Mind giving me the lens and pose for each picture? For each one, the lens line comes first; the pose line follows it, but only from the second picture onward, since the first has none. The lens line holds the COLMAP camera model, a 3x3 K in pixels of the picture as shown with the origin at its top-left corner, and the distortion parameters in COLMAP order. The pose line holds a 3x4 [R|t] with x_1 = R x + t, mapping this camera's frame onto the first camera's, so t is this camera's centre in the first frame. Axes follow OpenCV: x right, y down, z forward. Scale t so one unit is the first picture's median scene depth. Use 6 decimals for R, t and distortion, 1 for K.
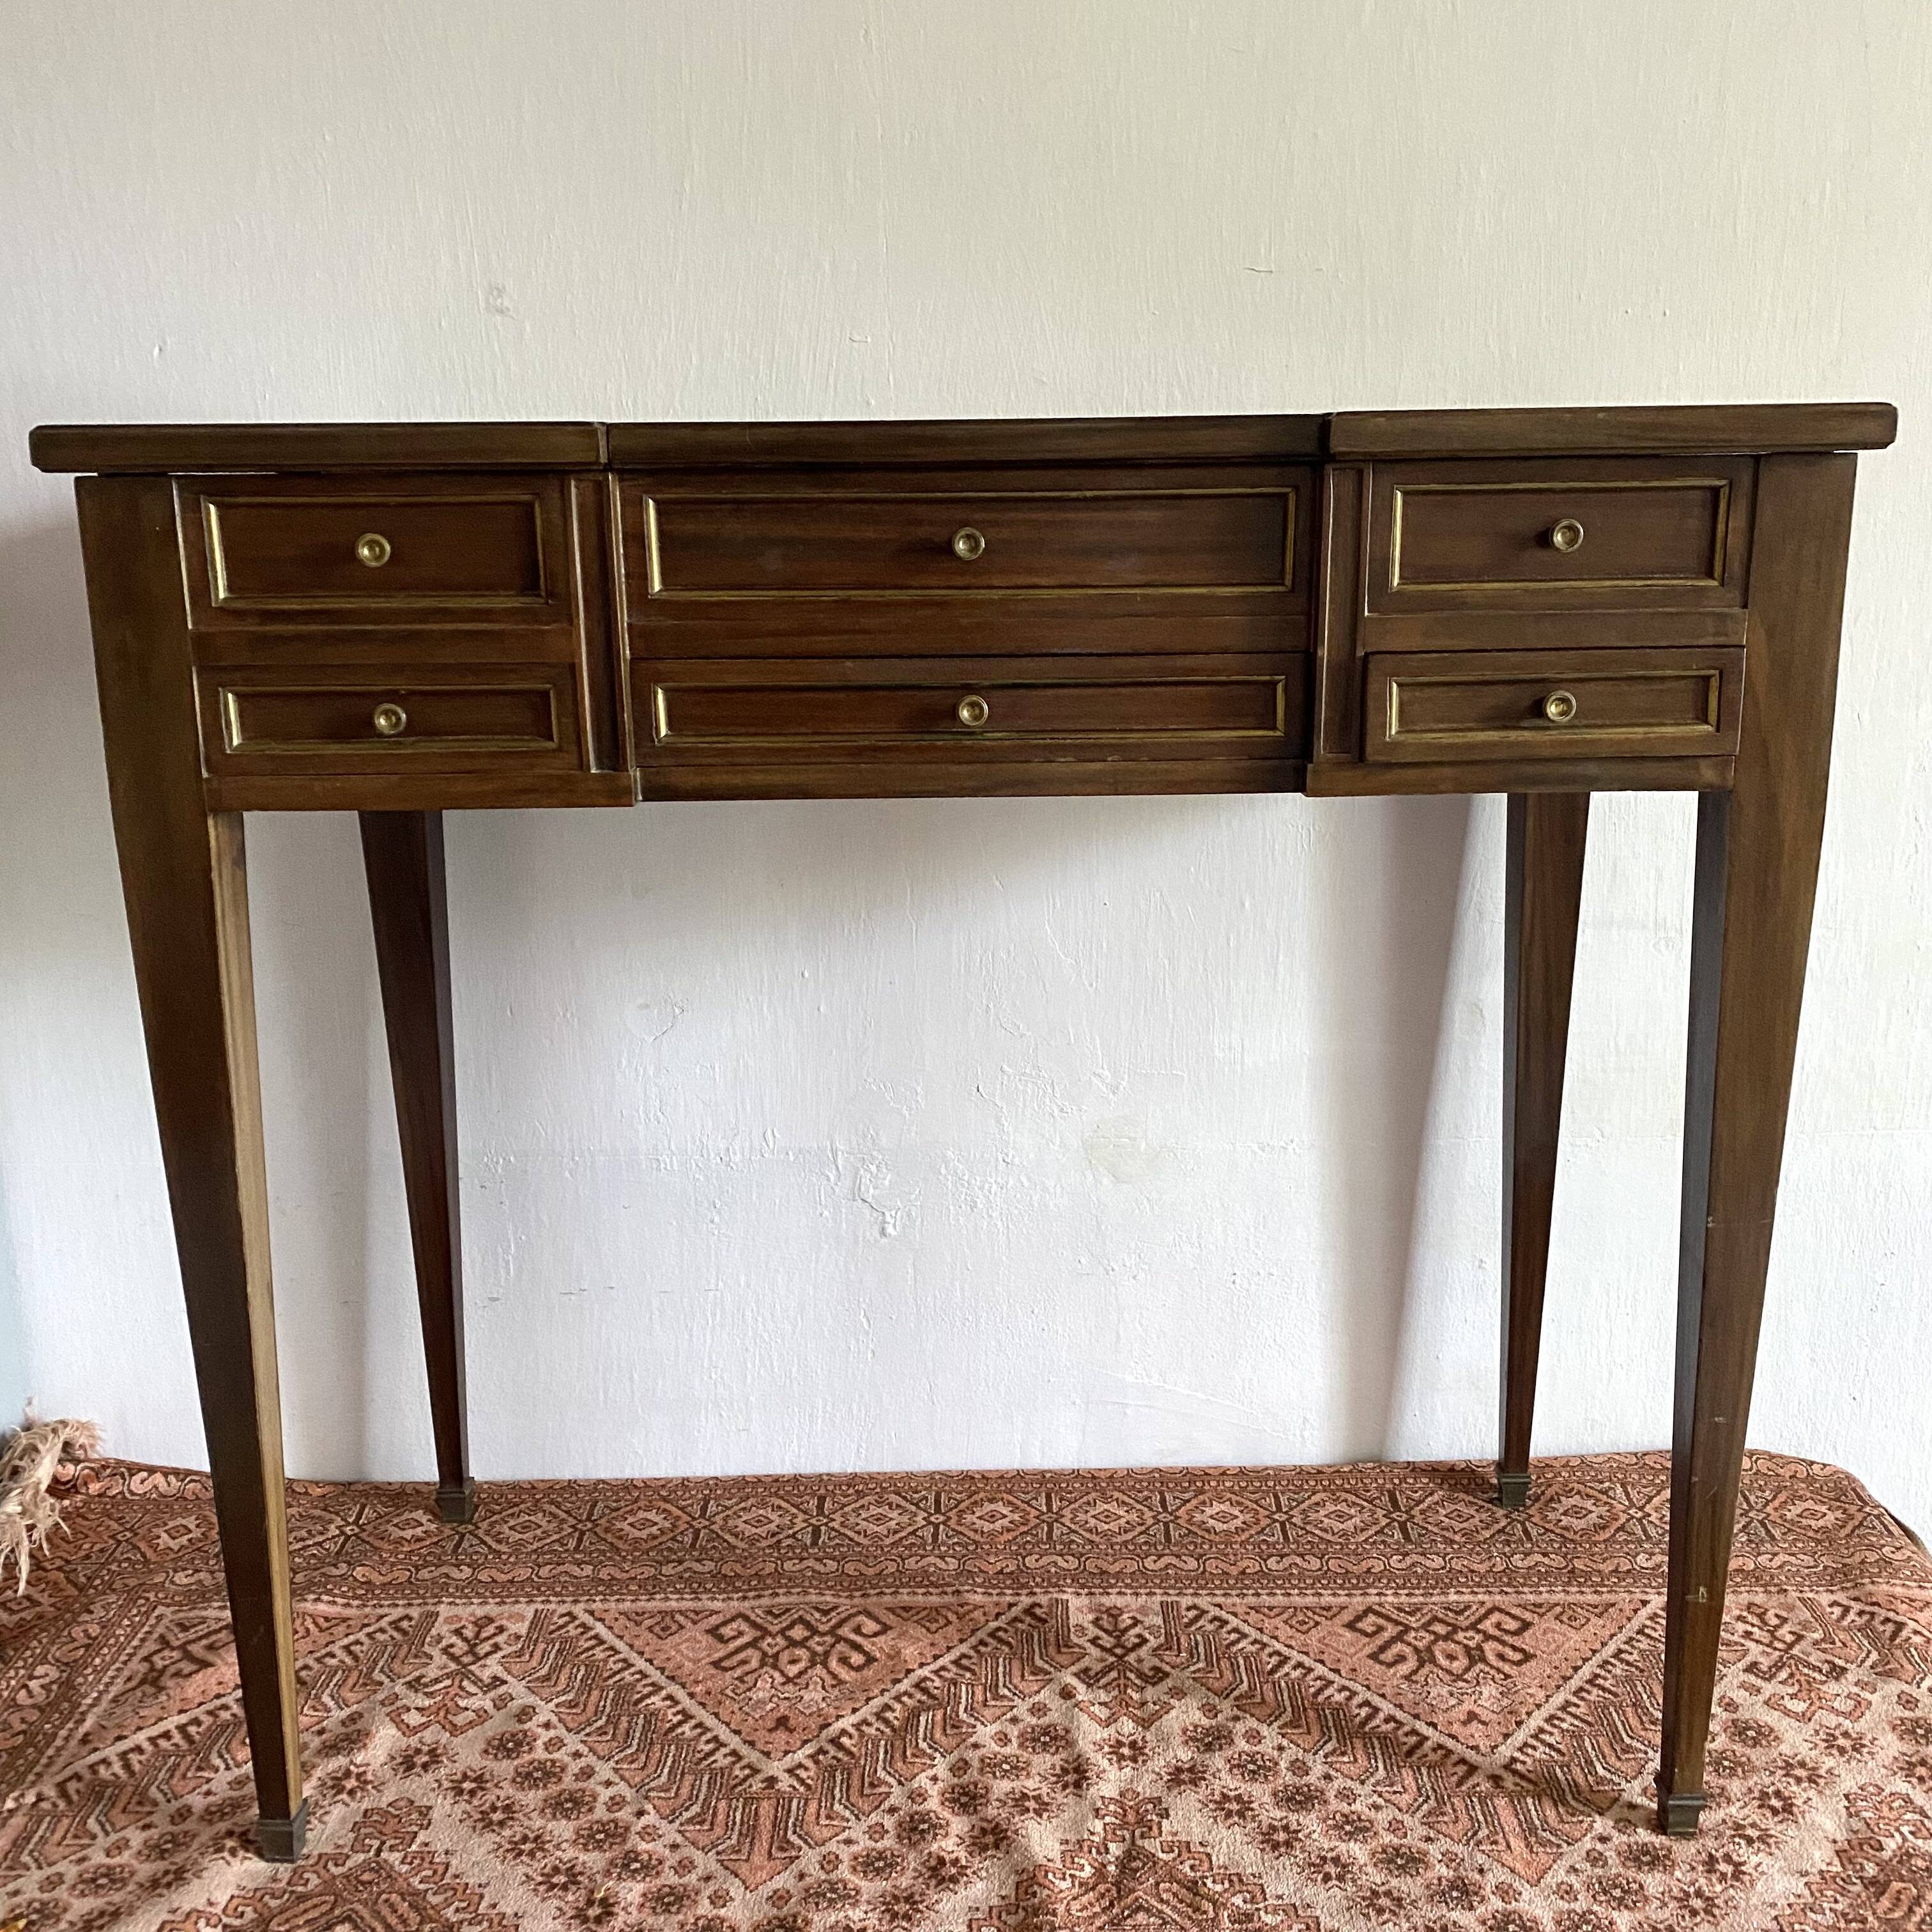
lens RADIAL K [[1958.6, 0, 1006.9], [0, 1958.6, 960.8], [0, 0, 1]] dist [0.048329, -0.064637]
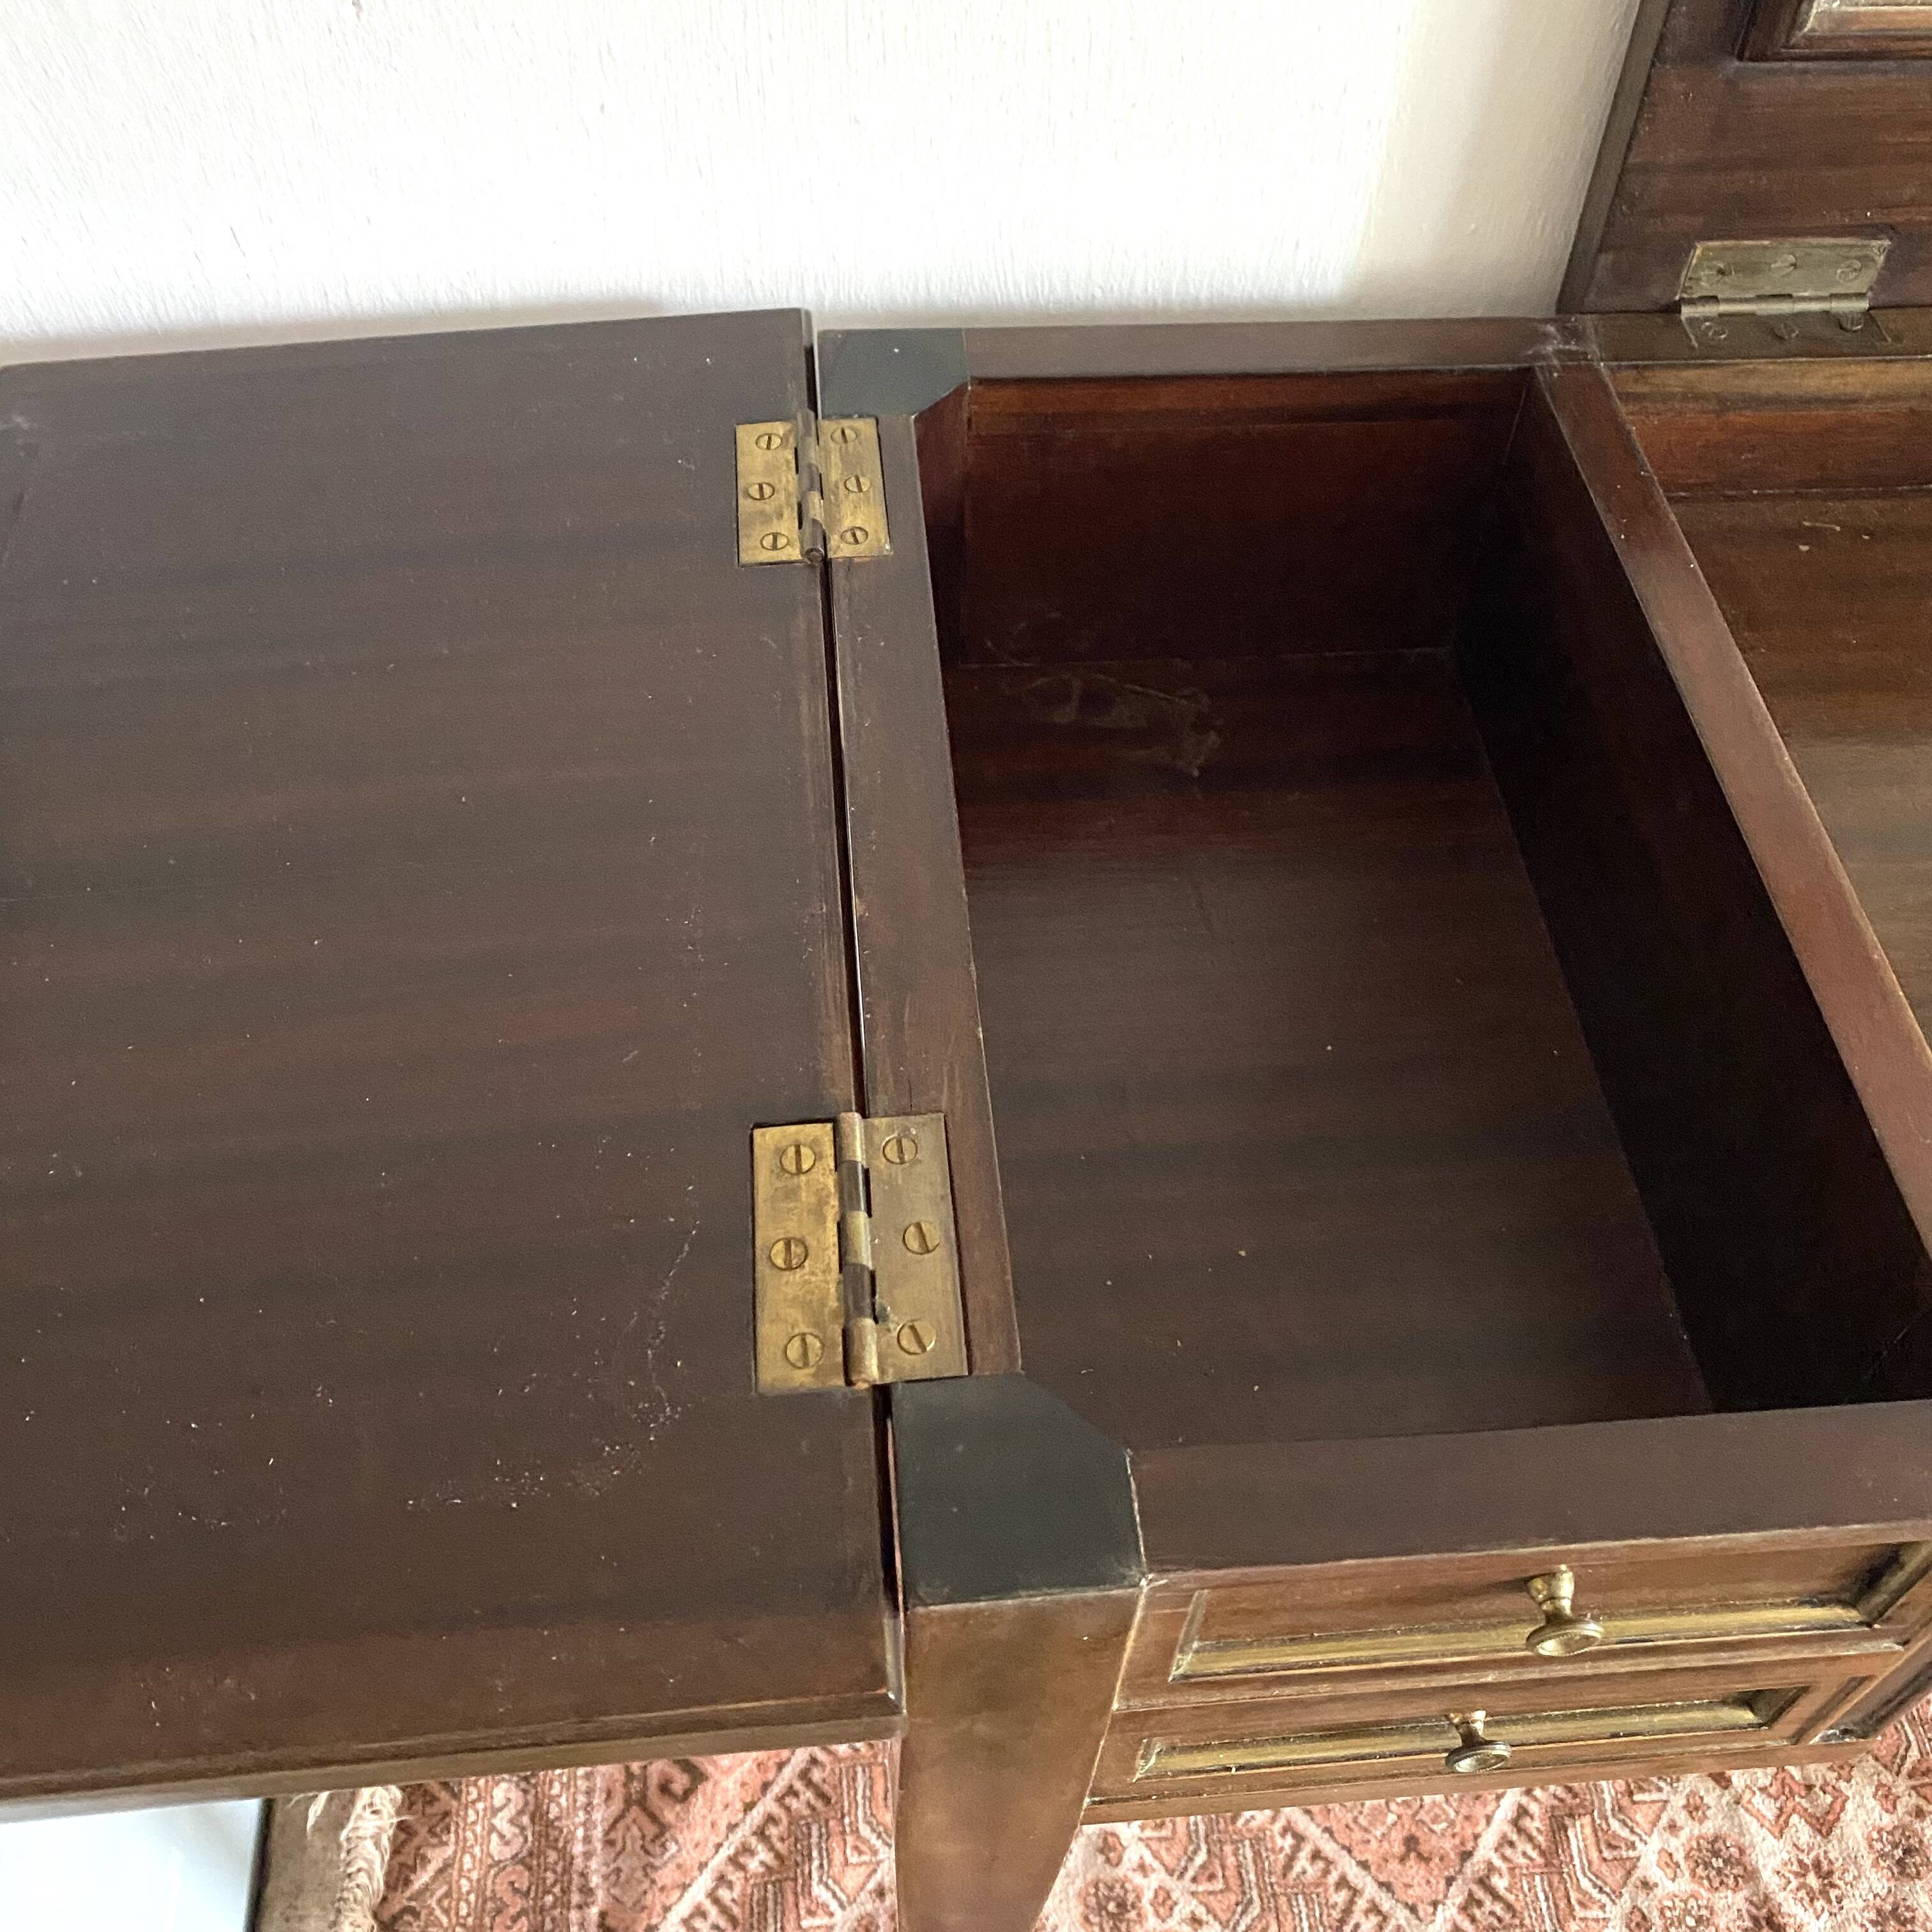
lens RADIAL K [[1979.9, 0, 973.2], [0, 1979.9, 961.7], [0, 0, 1]] dist [0.008486, 0.000015]
pose [[0.996404, -0.029936, 0.079270, -0.359057], [-0.024385, 0.794634, 0.606599, -0.439005], [-0.081150, -0.606351, 0.791046, 0.558486]]
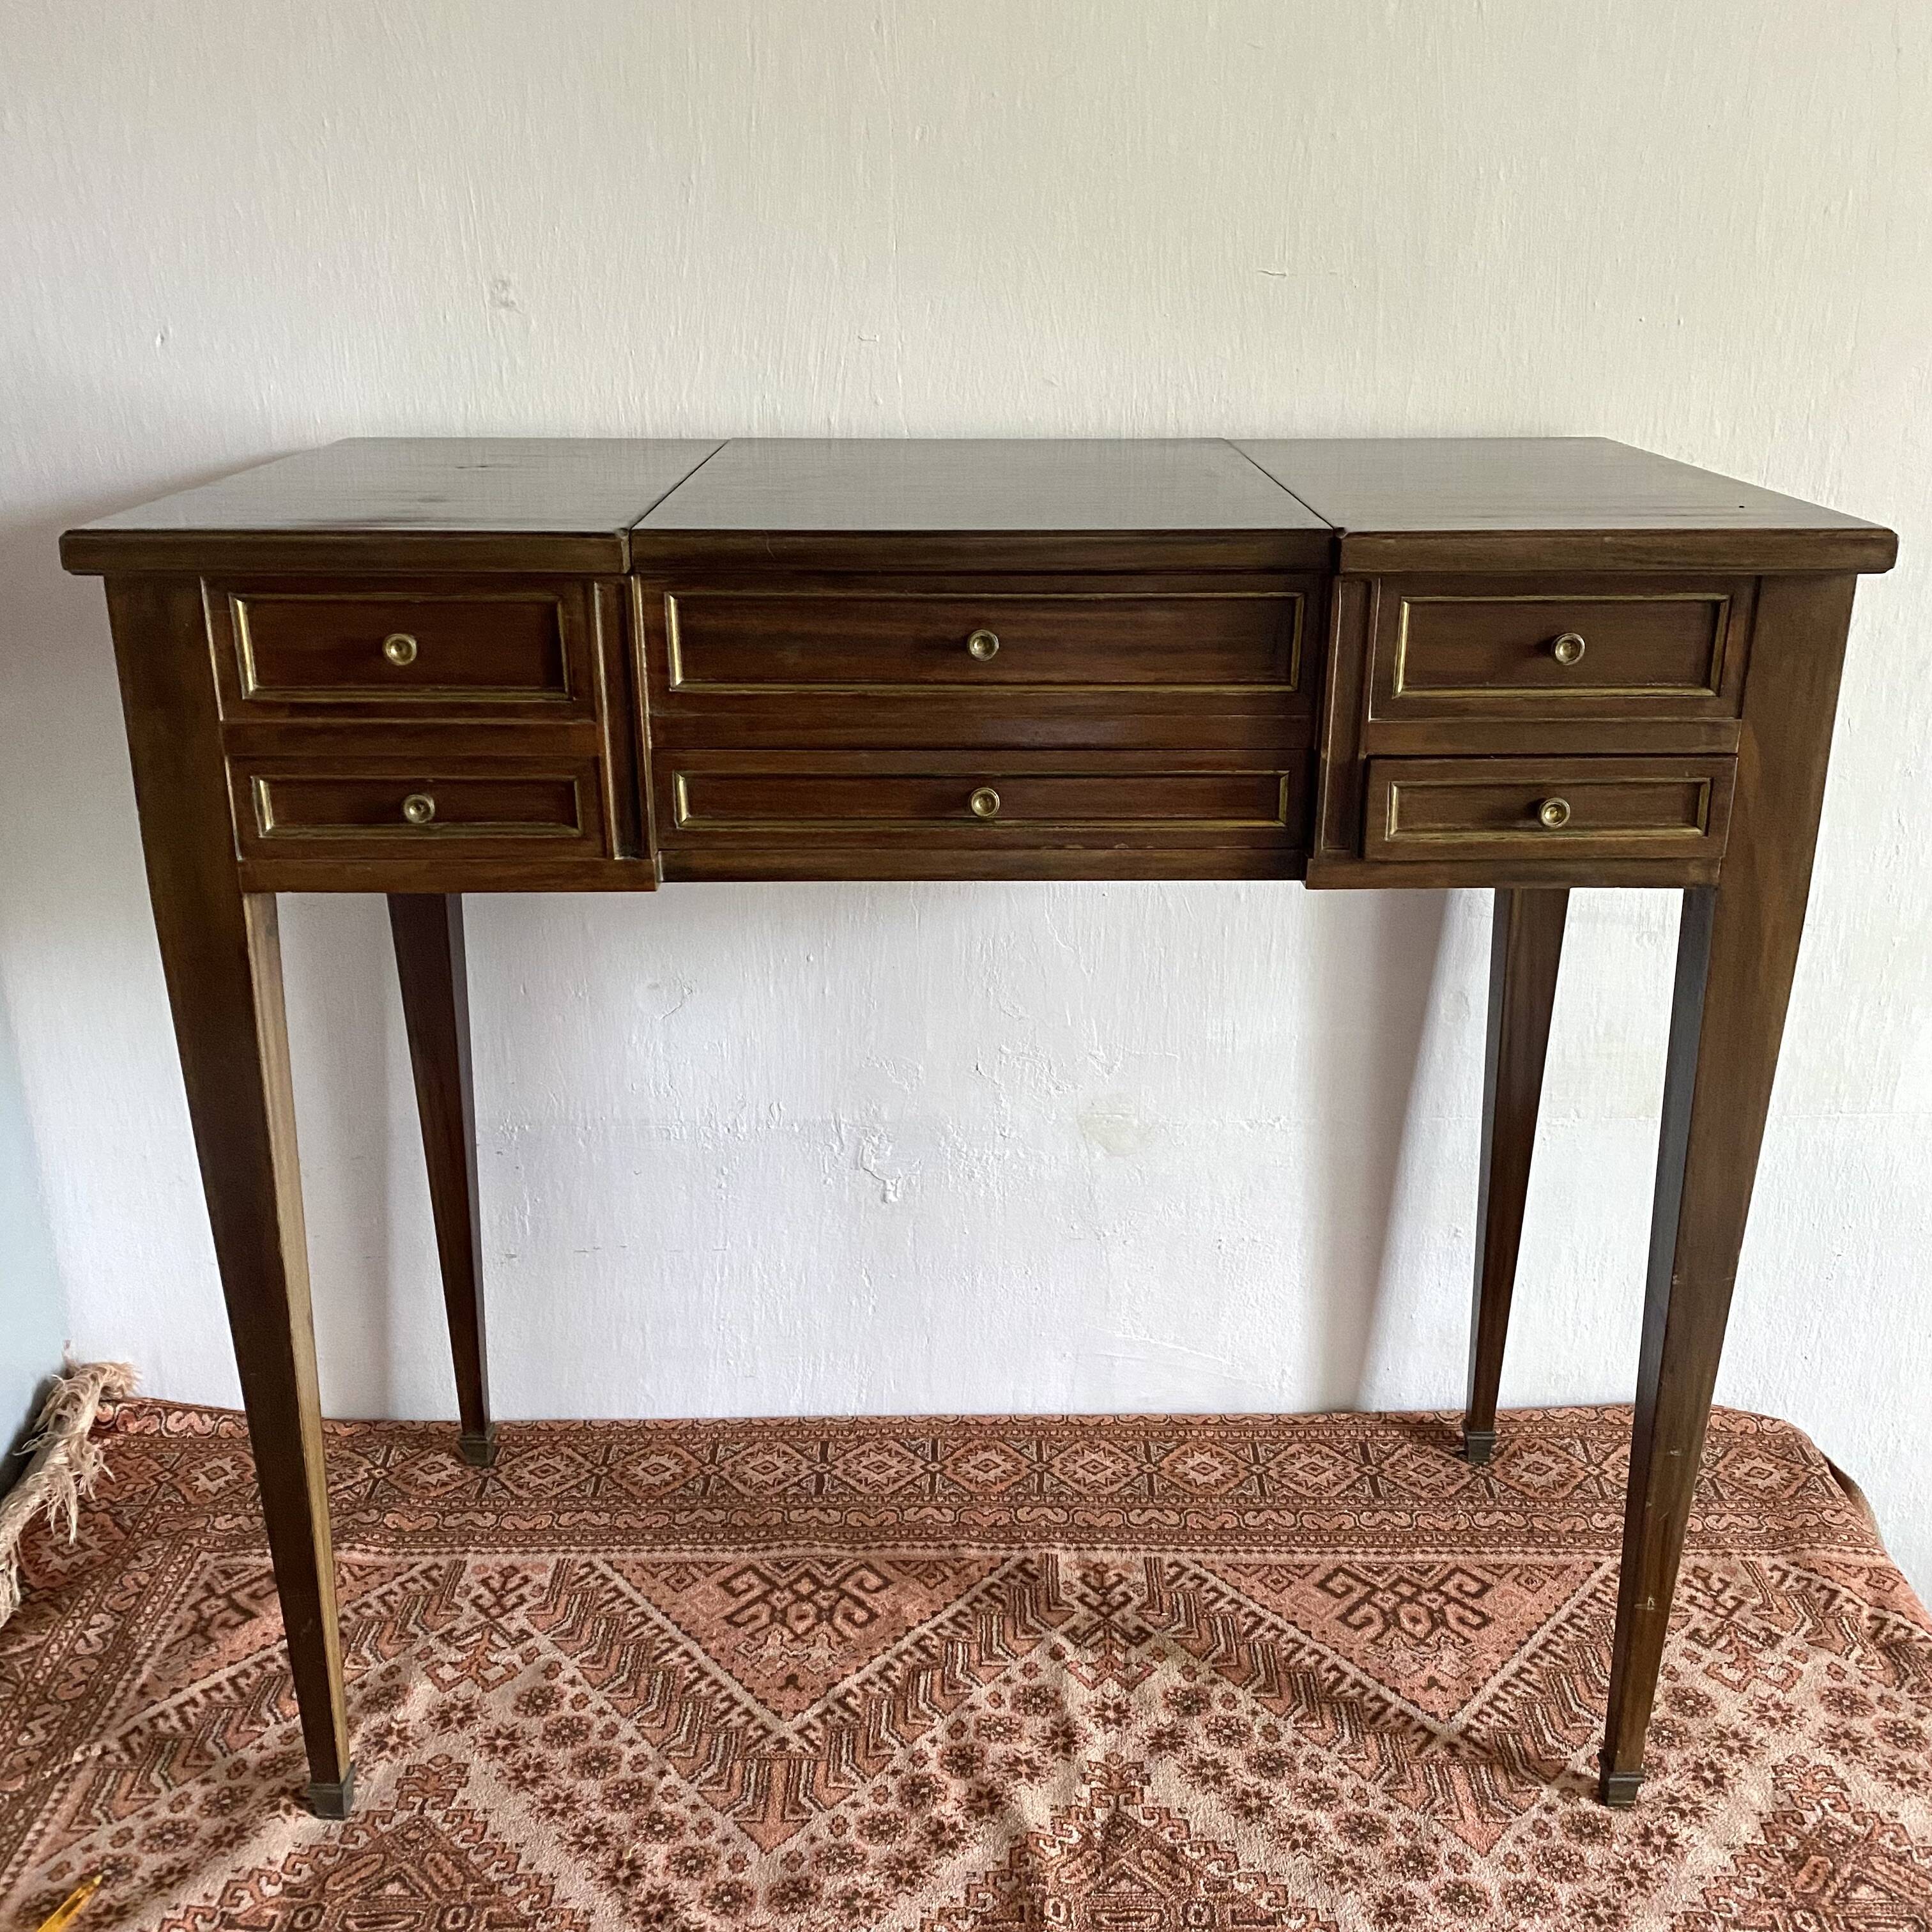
lens RADIAL K [[1955.4, 0, 1001.0], [0, 1955.4, 969.7], [0, 0, 1]] dist [0.076305, -0.135304]
pose [[0.999904, 0.012043, 0.006874, -0.011748], [-0.012744, 0.993492, 0.113186, -0.121046], [-0.005466, -0.113263, 0.993550, -0.025187]]
